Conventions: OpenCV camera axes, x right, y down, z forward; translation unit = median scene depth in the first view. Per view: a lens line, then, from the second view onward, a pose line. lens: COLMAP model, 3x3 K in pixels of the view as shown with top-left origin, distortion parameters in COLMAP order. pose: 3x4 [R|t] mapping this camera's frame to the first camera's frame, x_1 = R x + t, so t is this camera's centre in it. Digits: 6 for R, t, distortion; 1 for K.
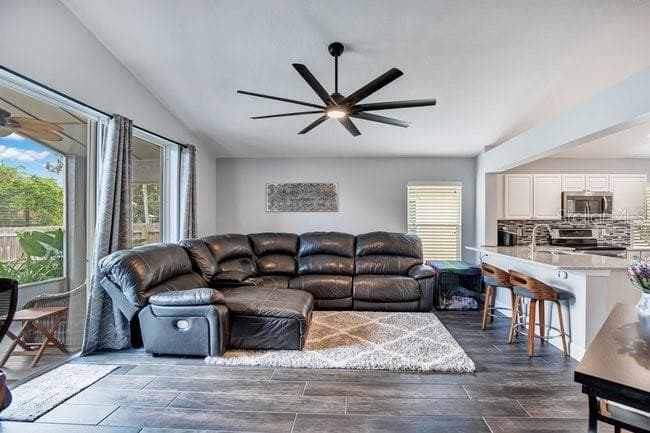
lens RADIAL K [[311.6, 0, 321.5], [0, 311.6, 221.2], [0, 0, 1]] dist [-0.029527, -0.000016]
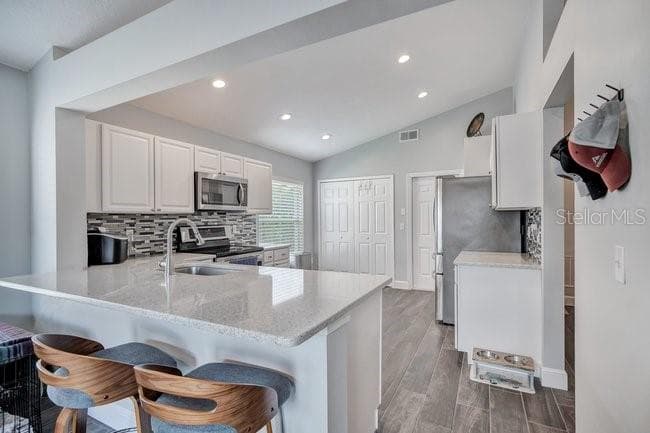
lens RADIAL K [[318.3, 0, 325.0], [0, 318.3, 216.5], [0, 0, 1]] dist [0.027458, 0.000131]
pose [[0.395434, -0.000671, 0.918494, 0.254909], [0.008887, 0.999956, -0.003096, 0.006937], [-0.918451, 0.009387, 0.395423, 0.460297]]
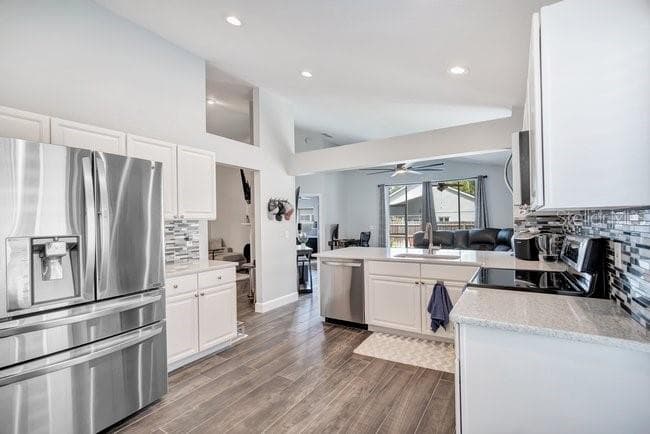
lens RADIAL K [[318.3, 0, 325.0], [0, 318.3, 217.0], [0, 0, 1]] dist [0.027458, 0.000131]
pose [[-0.479575, 0.001377, -0.877500, 1.331778], [0.012563, 0.999907, -0.005298, 0.003039], [0.877411, -0.013565, -0.479547, 0.941710]]
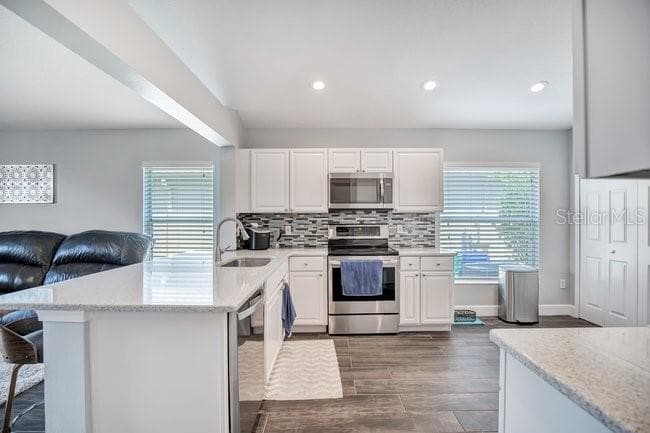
lens RADIAL K [[311.6, 0, 321.5], [0, 311.6, 221.2], [0, 0, 1]] dist [-0.029527, -0.000016]
pose [[0.998063, -0.005081, 0.062007, 0.720719], [0.004684, 0.999968, 0.006543, 0.011189], [-0.062038, -0.006240, 0.998054, 0.273441]]
